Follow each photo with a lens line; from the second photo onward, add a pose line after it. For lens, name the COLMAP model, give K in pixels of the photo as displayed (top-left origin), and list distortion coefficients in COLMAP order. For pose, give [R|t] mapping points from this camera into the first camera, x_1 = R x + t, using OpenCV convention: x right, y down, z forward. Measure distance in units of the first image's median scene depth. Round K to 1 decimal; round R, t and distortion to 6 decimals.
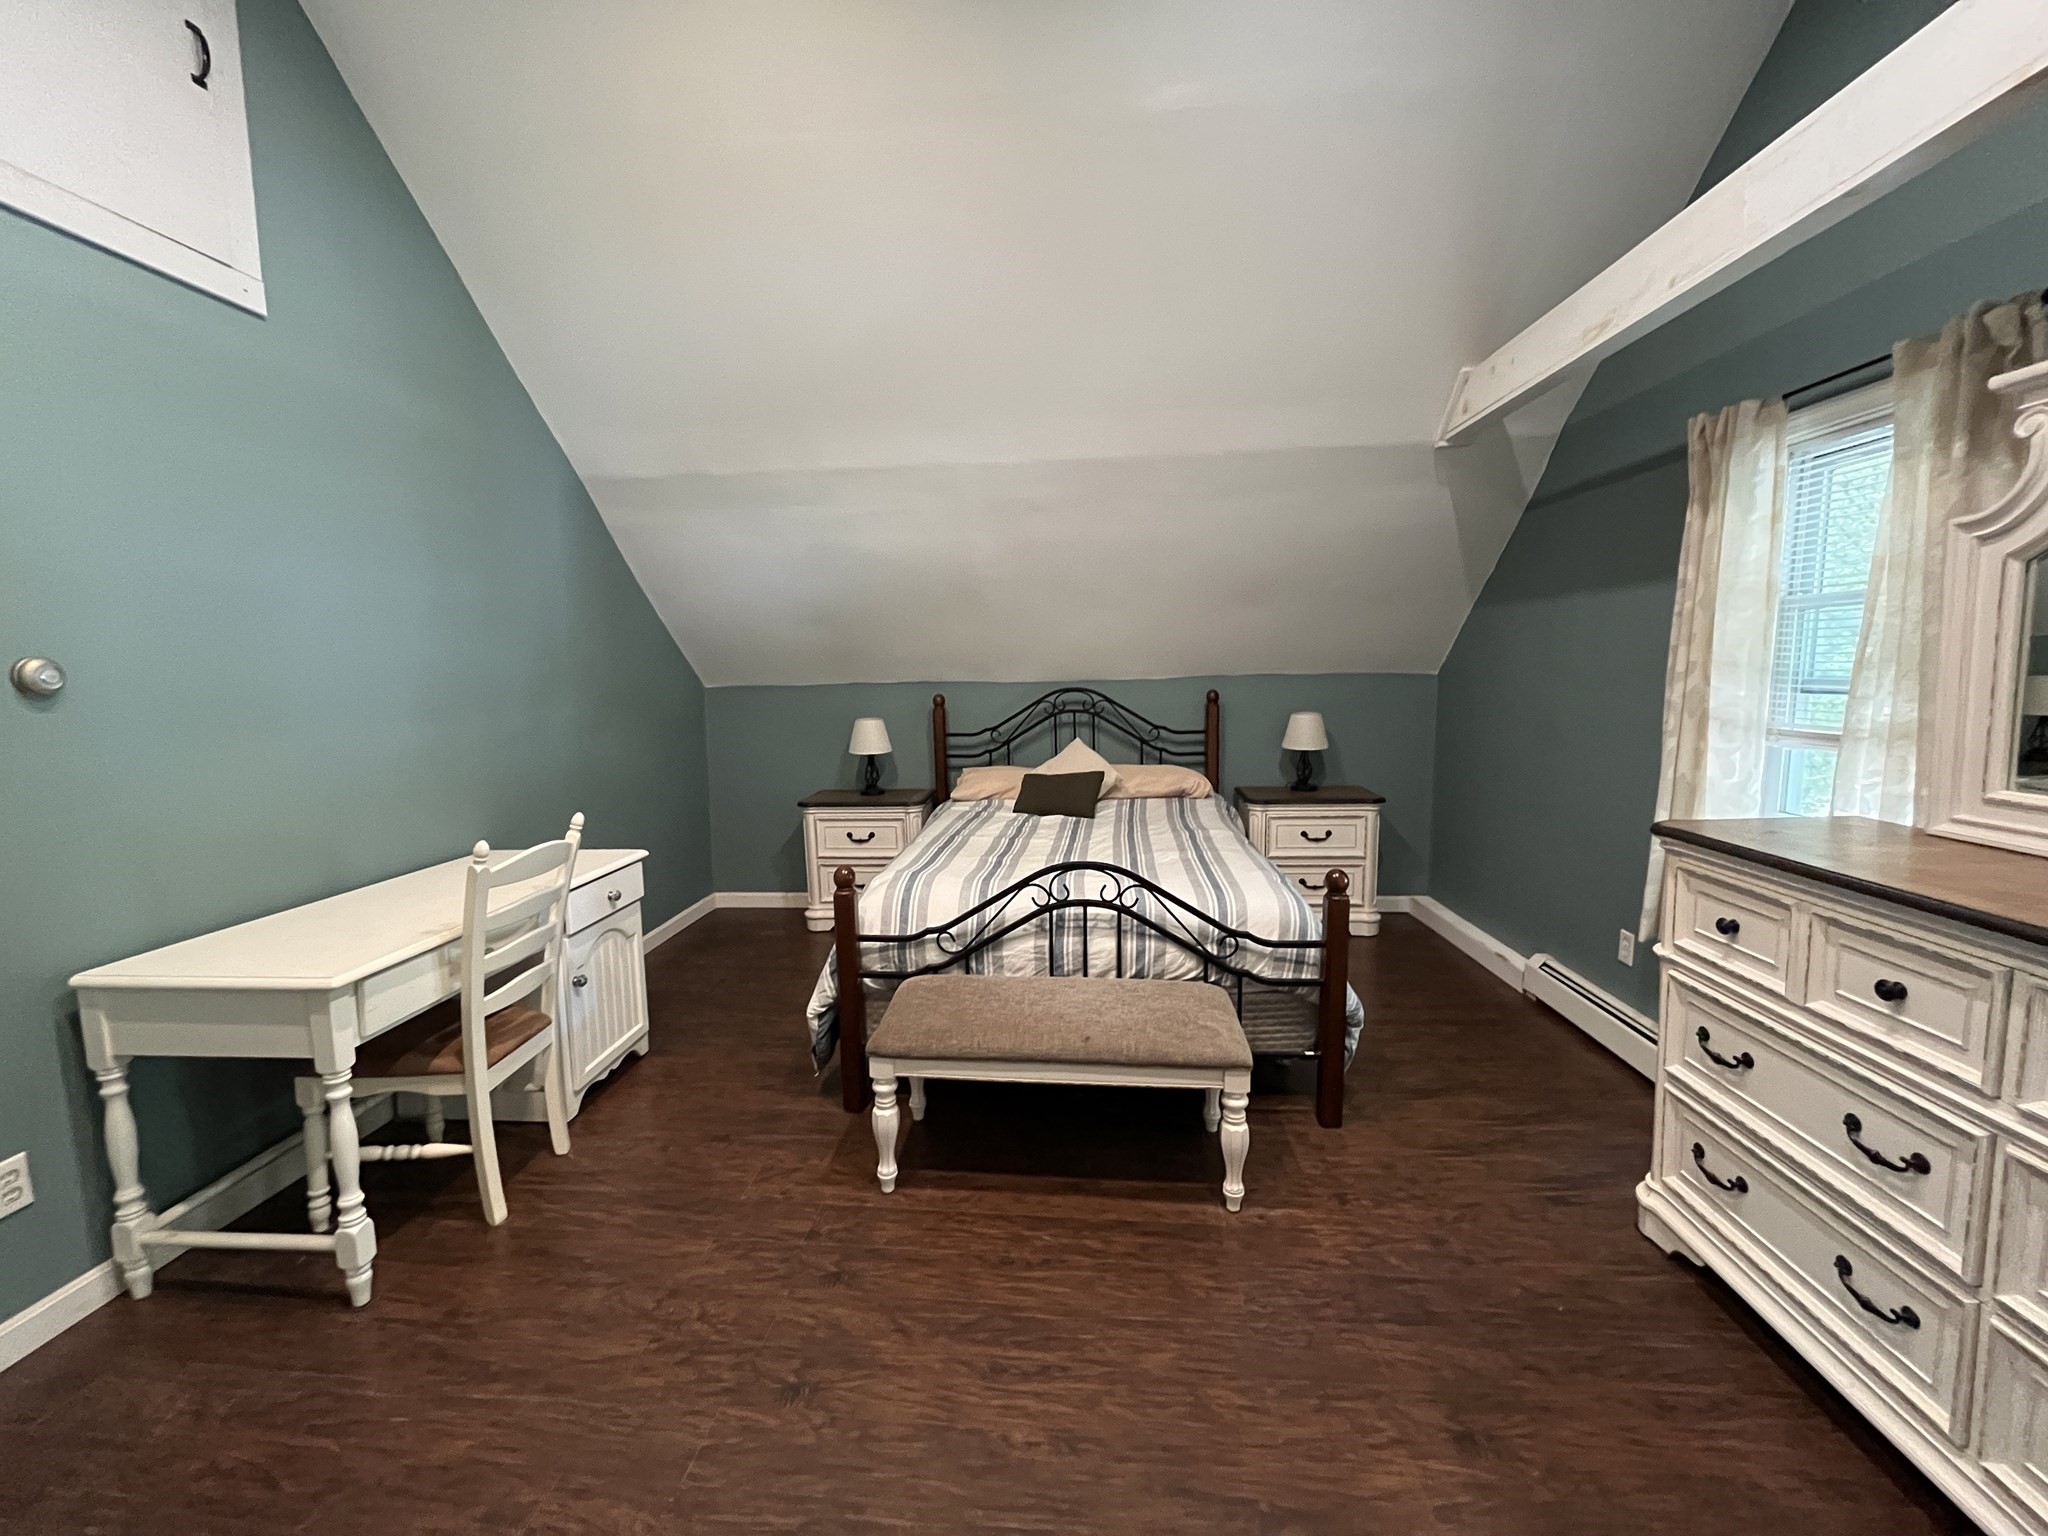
lens RADIAL K [[828.2, 0, 1017.2], [0, 828.2, 766.2], [0, 0, 1]] dist [-0.001371, -0.000442]
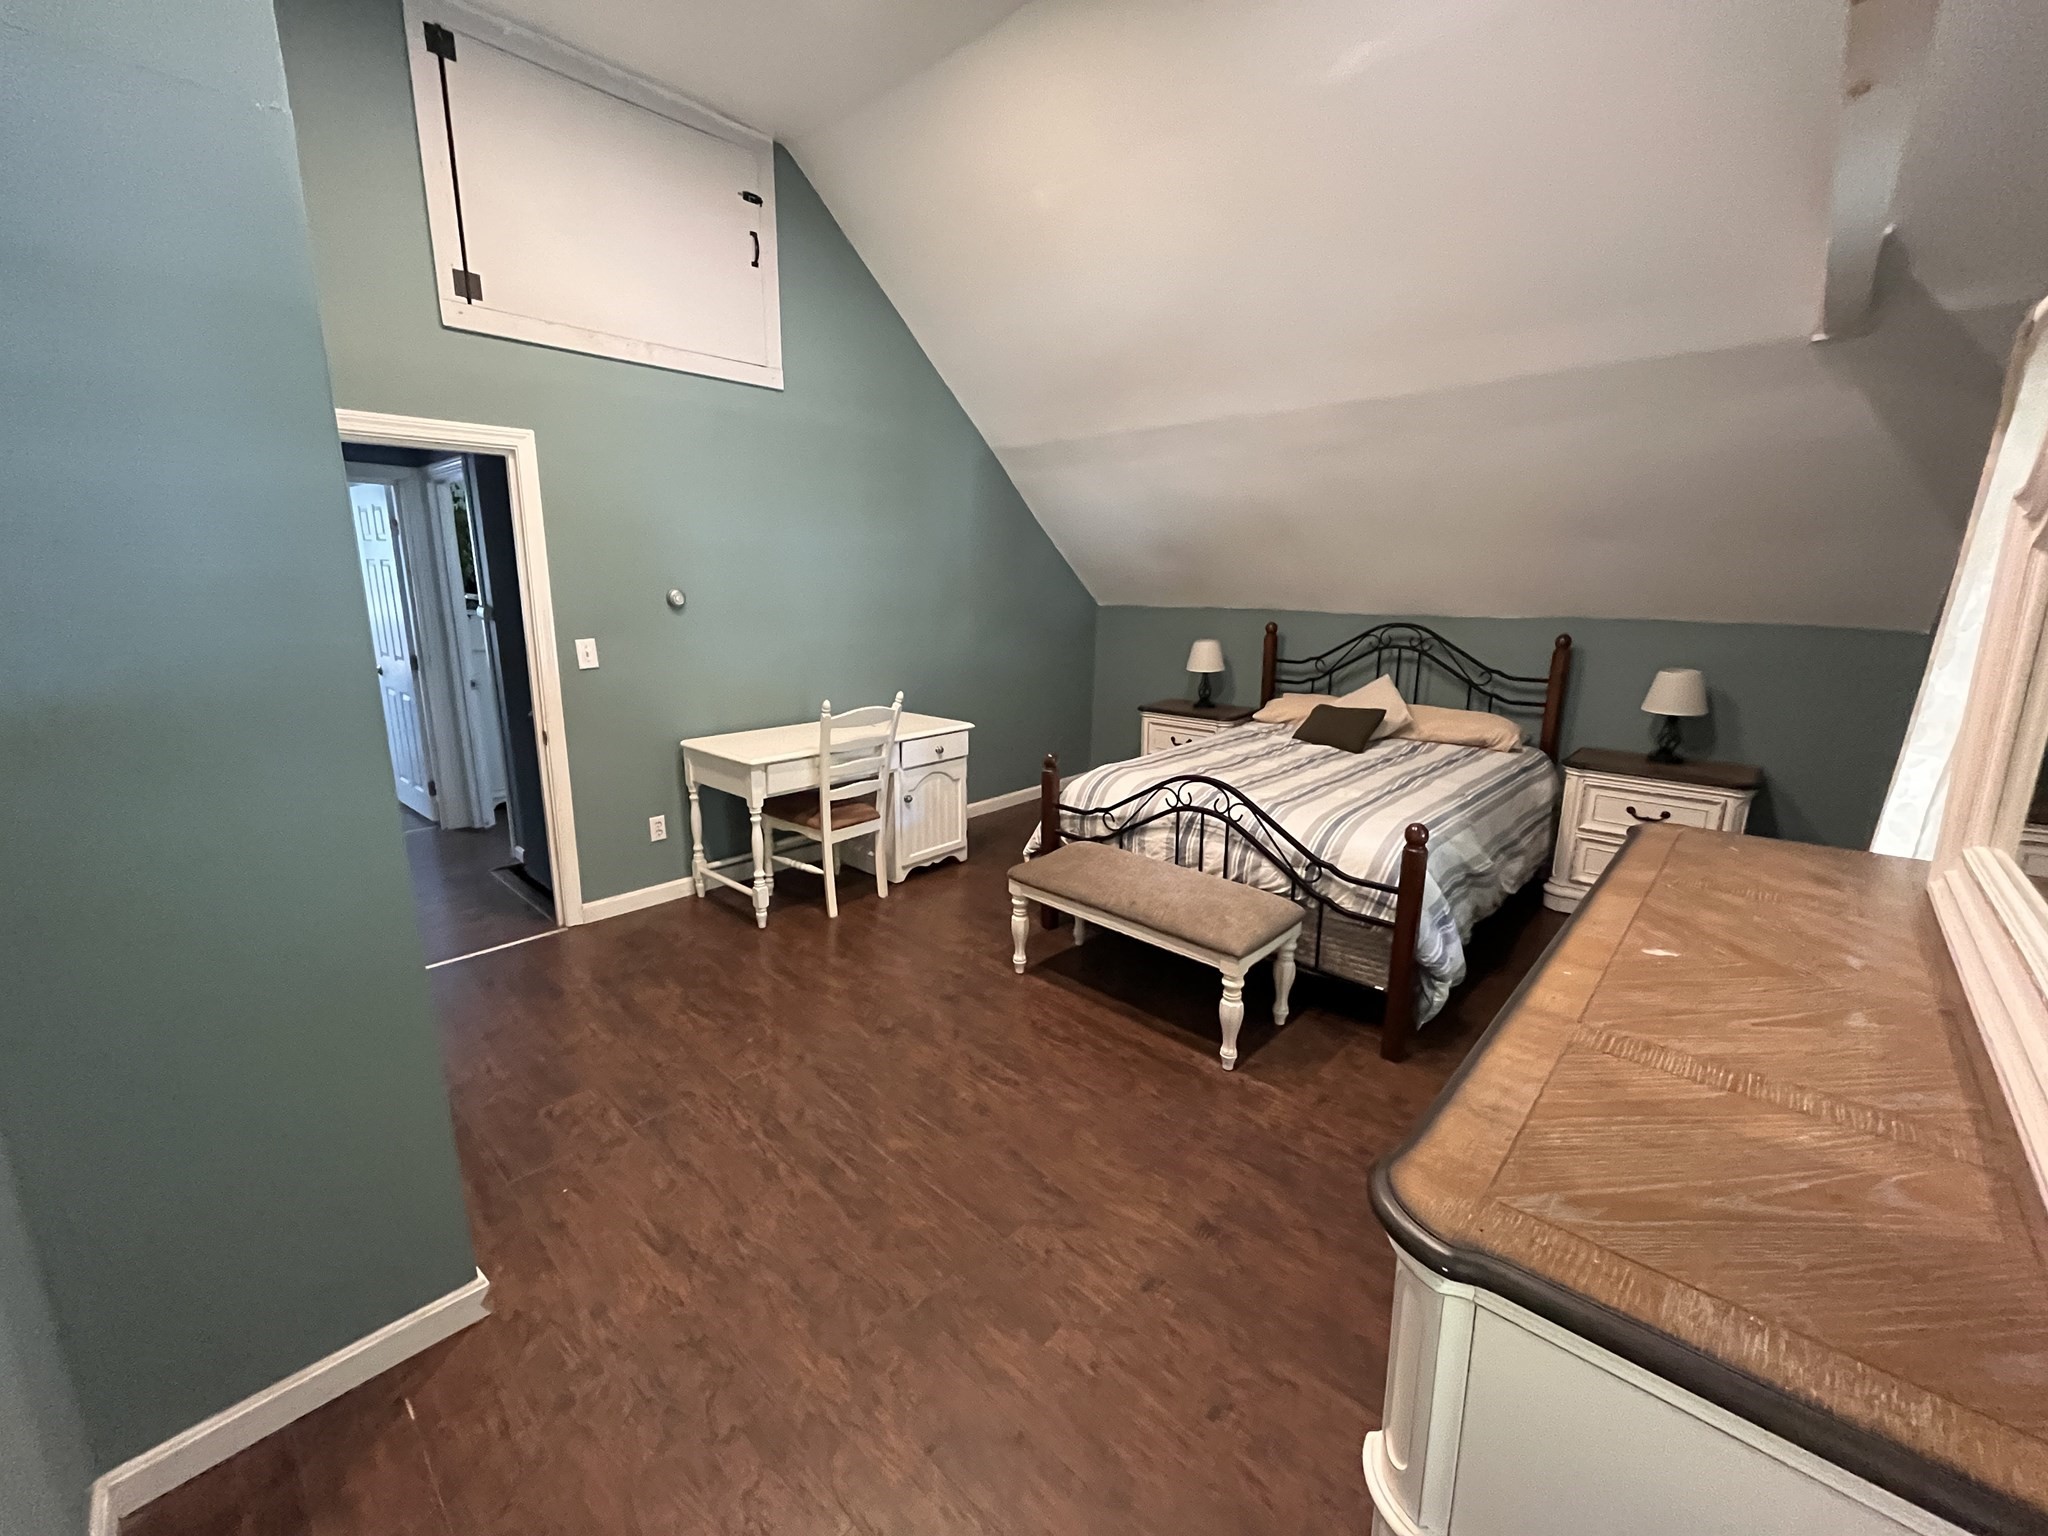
lens RADIAL K [[828.2, 0, 1017.2], [0, 828.2, 766.2], [0, 0, 1]] dist [-0.001371, -0.000442]
pose [[0.785752, 0.159462, -0.597633, 0.580641], [-0.091162, 0.985501, 0.143096, -0.047131], [0.611787, -0.057957, 0.788897, -0.115495]]
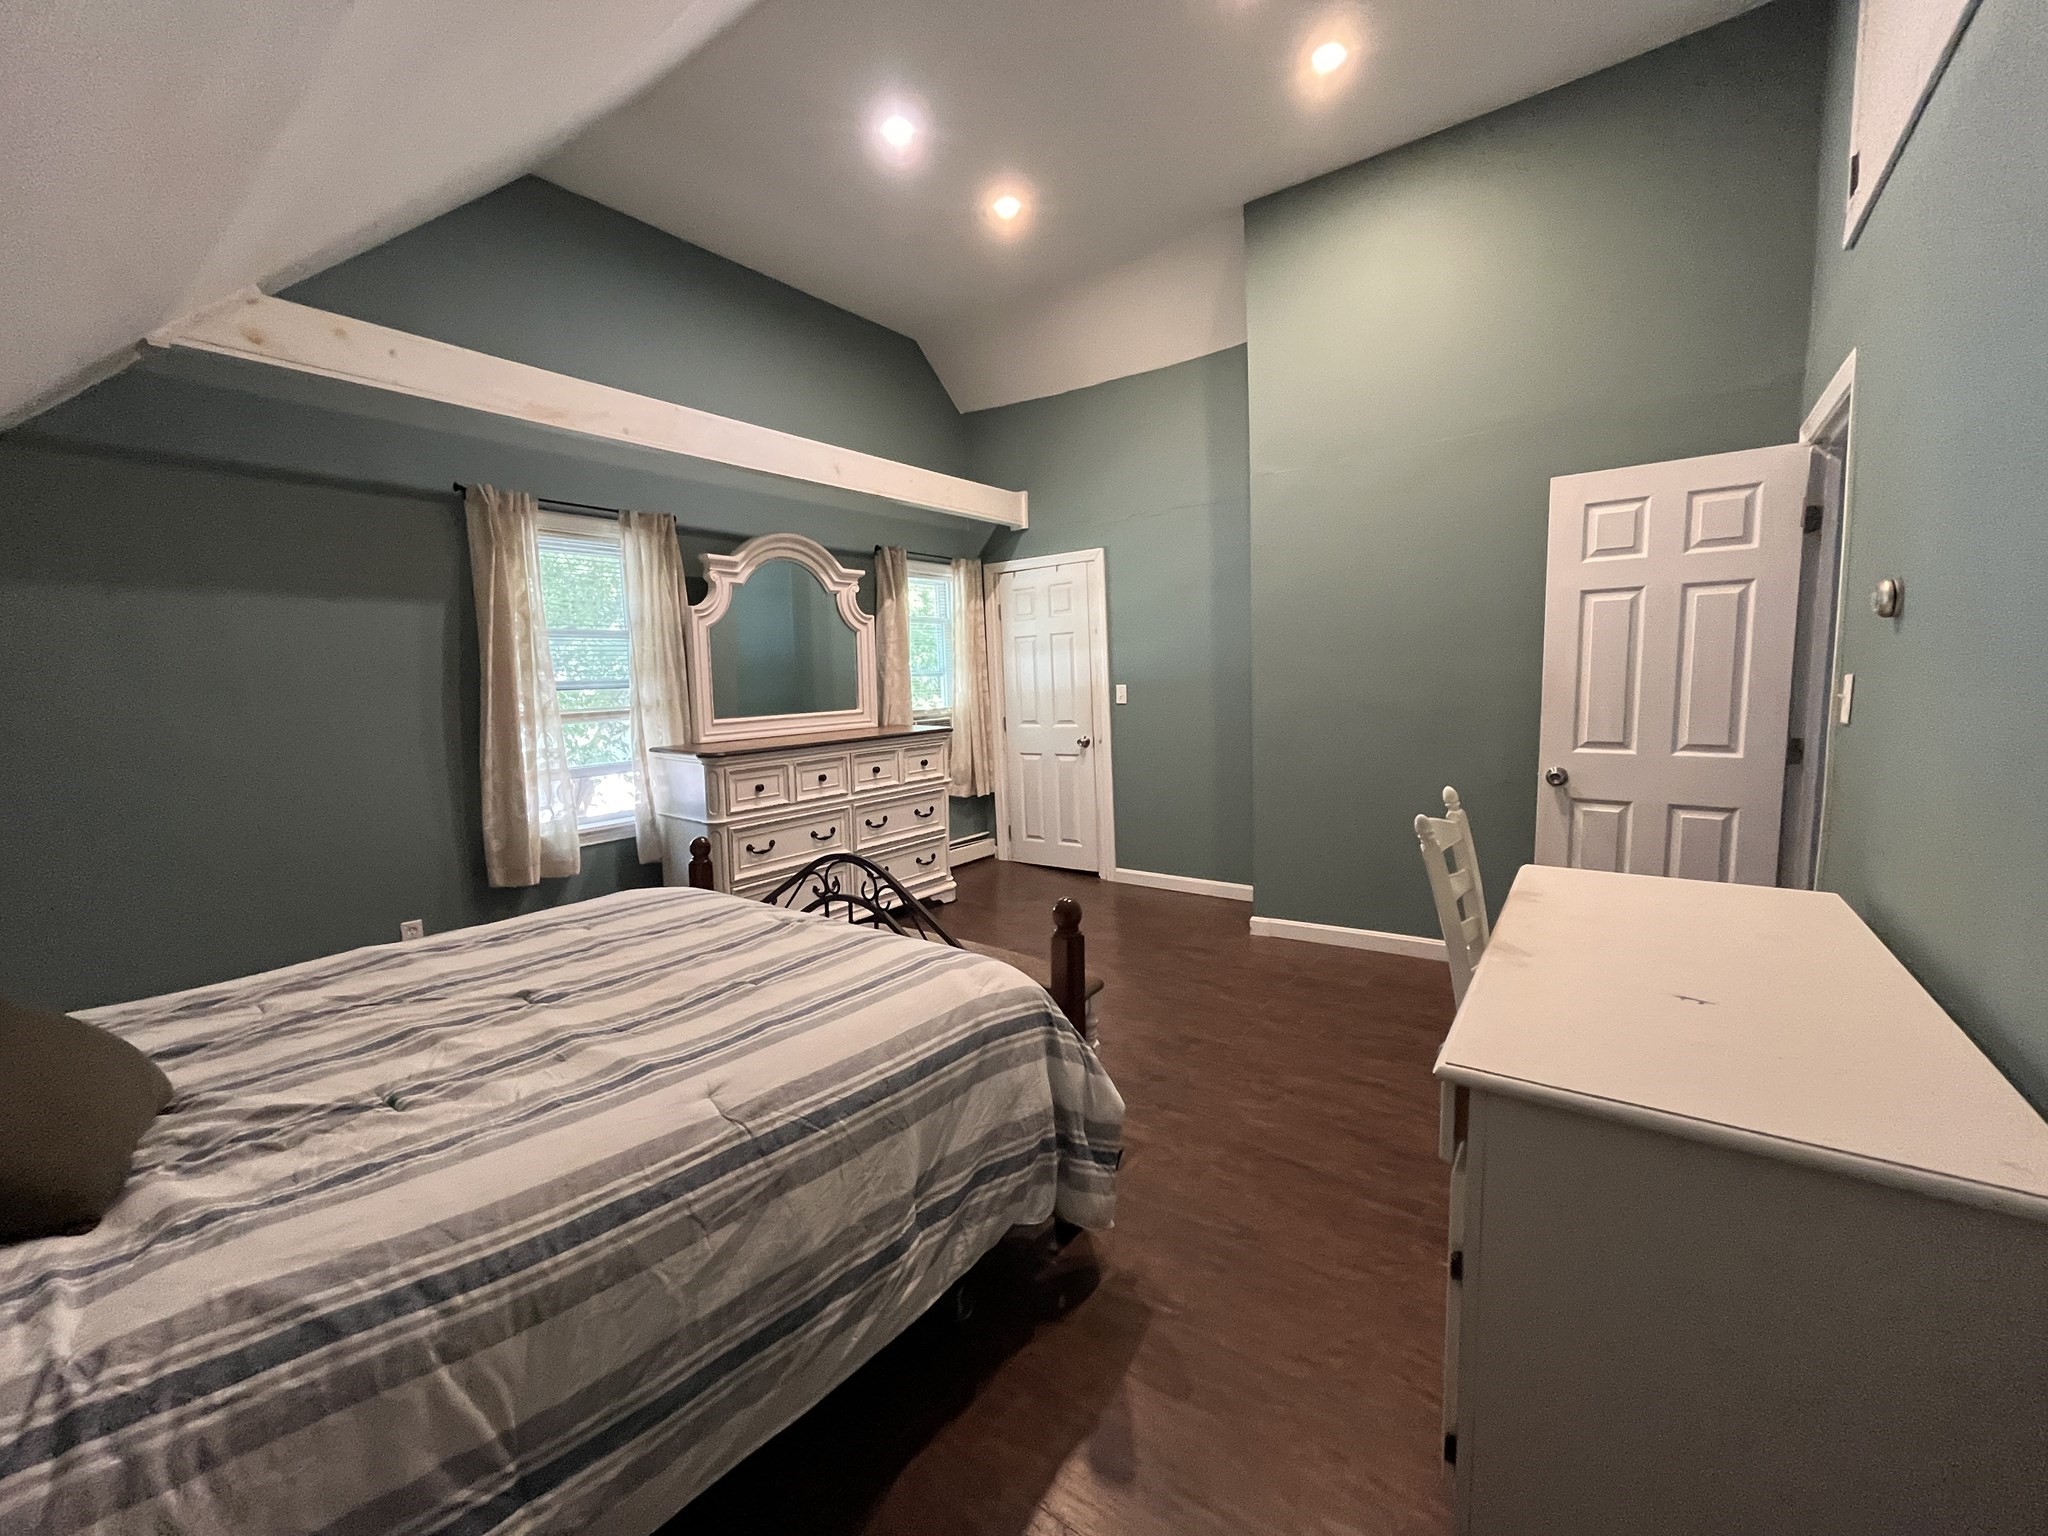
lens RADIAL K [[828.2, 0, 1017.2], [0, 828.2, 766.2], [0, 0, 1]] dist [-0.001371, -0.000442]
pose [[-0.853839, -0.016660, 0.520271, -0.559851], [0.100830, 0.975264, 0.196707, -0.145543], [-0.510679, 0.220415, -0.831038, 1.648404]]
